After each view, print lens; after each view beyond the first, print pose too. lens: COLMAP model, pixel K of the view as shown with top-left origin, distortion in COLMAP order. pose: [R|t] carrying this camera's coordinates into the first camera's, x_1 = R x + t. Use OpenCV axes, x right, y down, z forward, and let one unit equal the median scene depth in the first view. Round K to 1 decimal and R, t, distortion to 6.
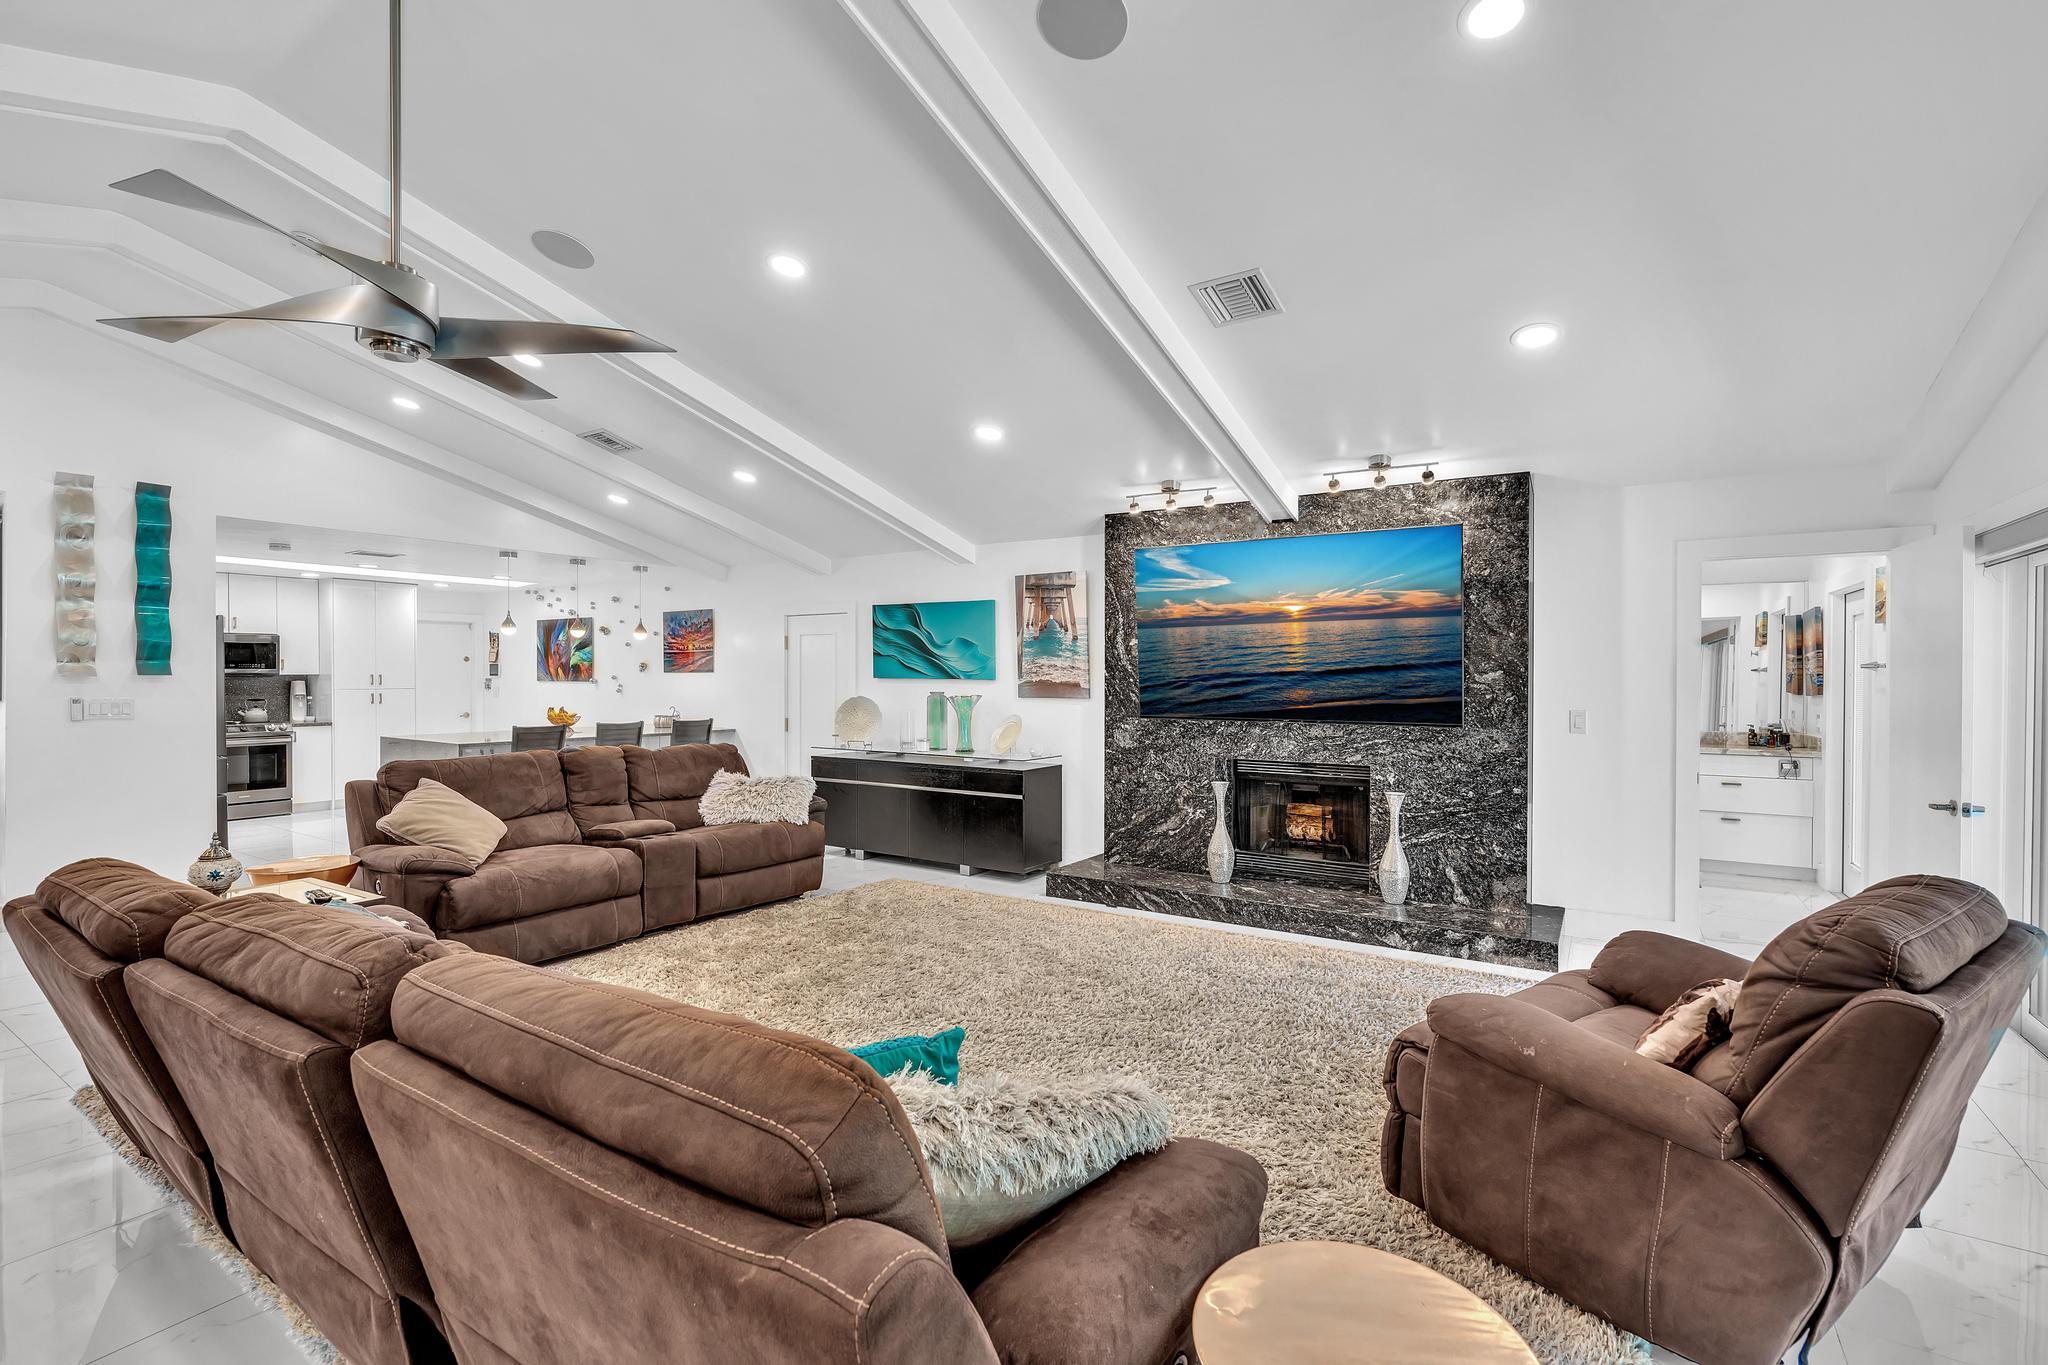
lens RADIAL K [[921.6, 0, 1031.1], [0, 921.6, 683.1], [0, 0, 1]] dist [-0.010427, 0.003769]
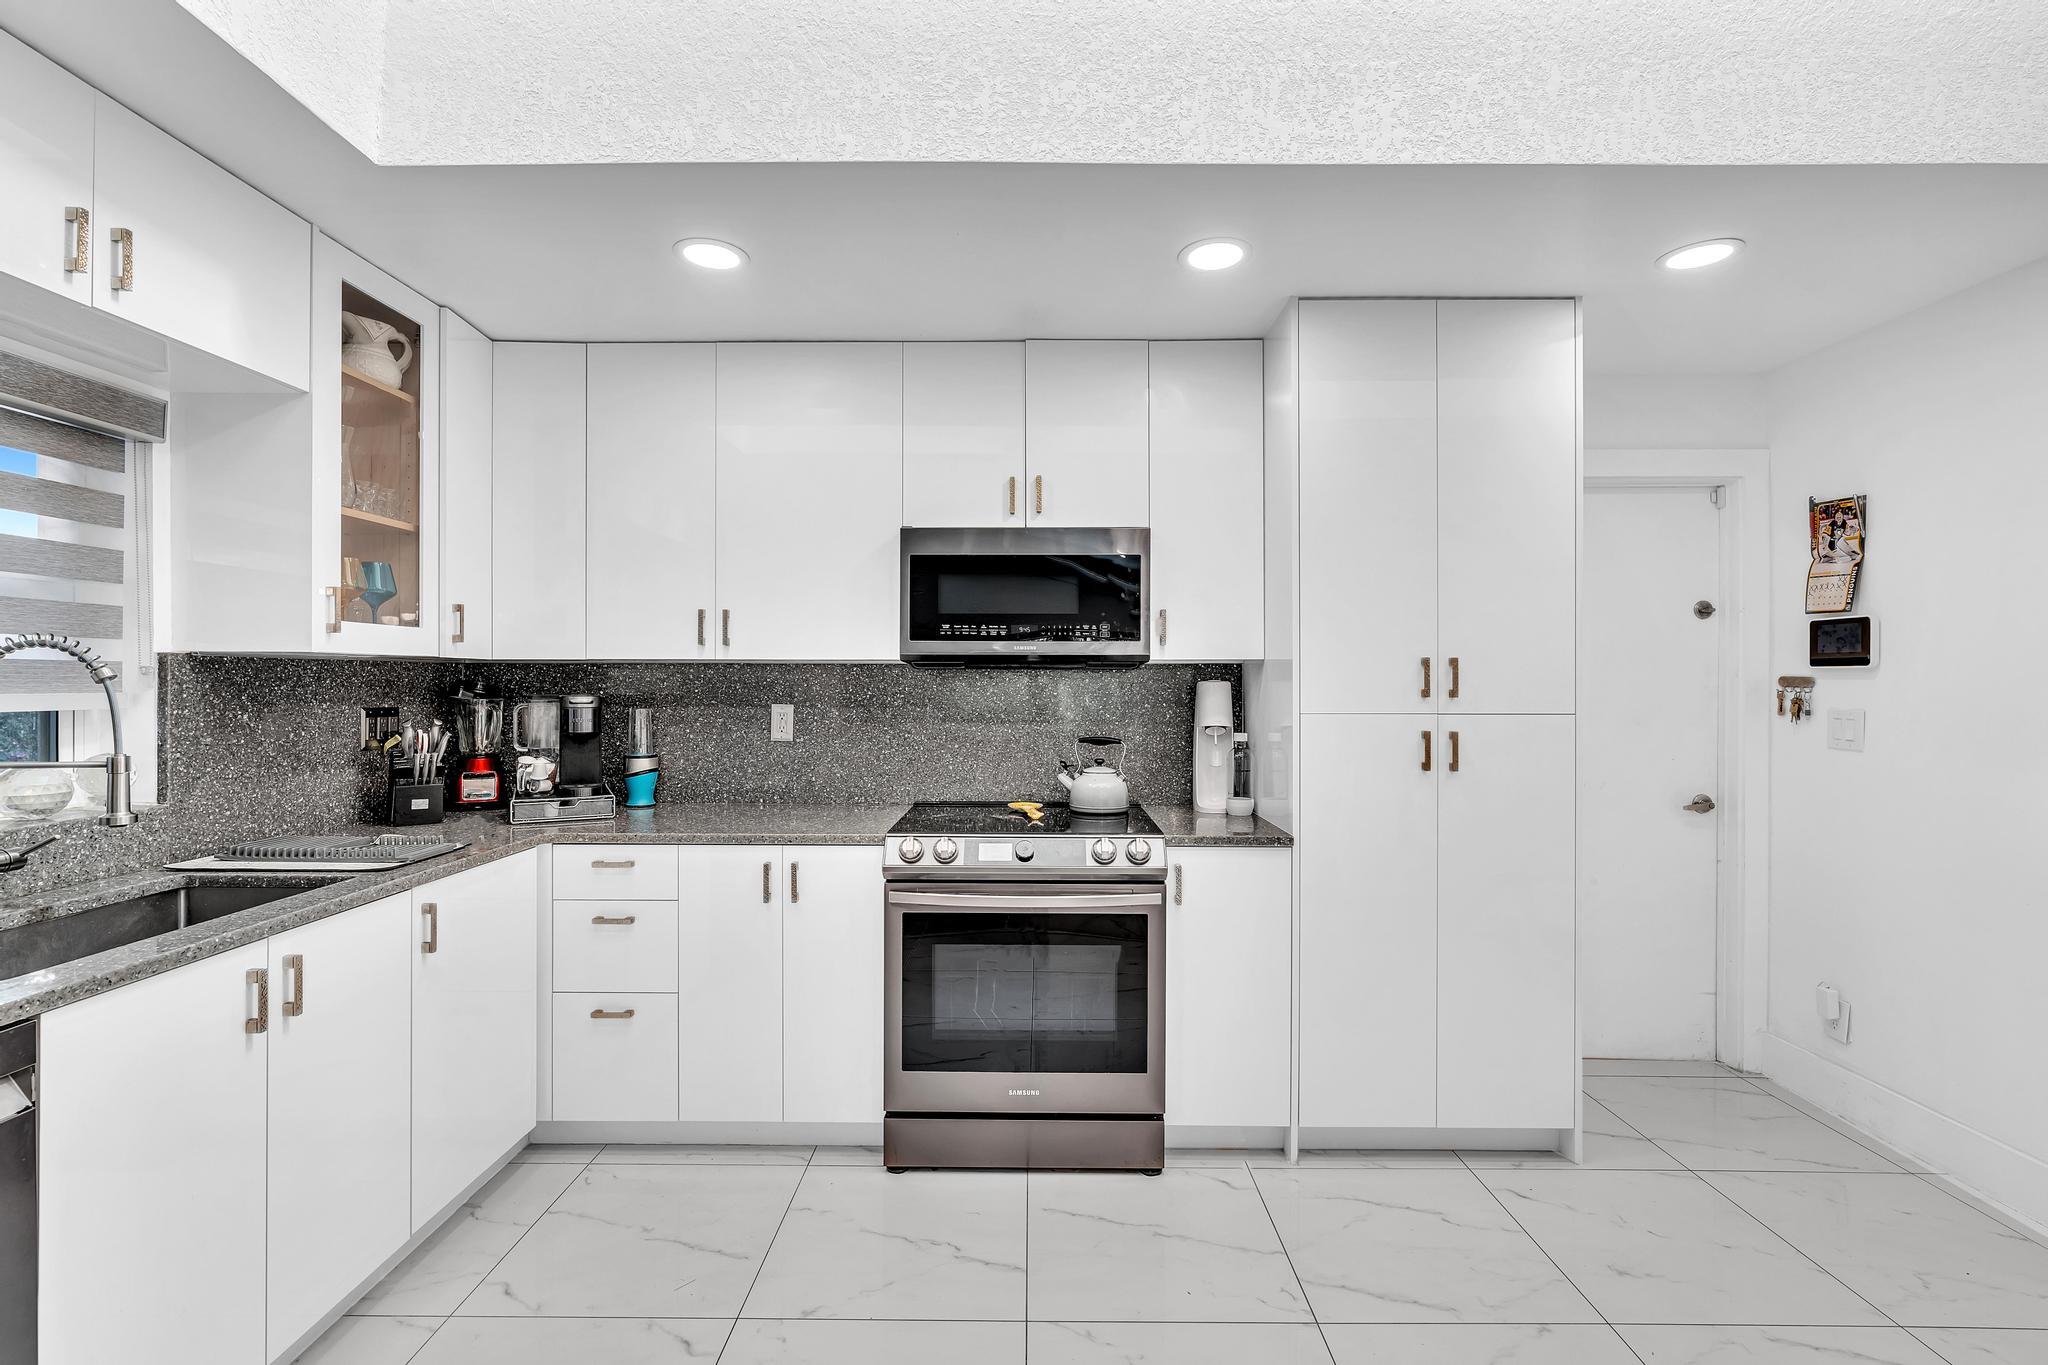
lens RADIAL K [[921.6, 0, 1027.1], [0, 921.6, 681.5], [0, 0, 1]] dist [-0.010427, 0.003769]
pose [[0.543731, 0.001727, -0.839258, -0.740137], [-0.009663, 0.999944, -0.004203, -0.000741], [0.839204, 0.010395, 0.543718, 1.007774]]
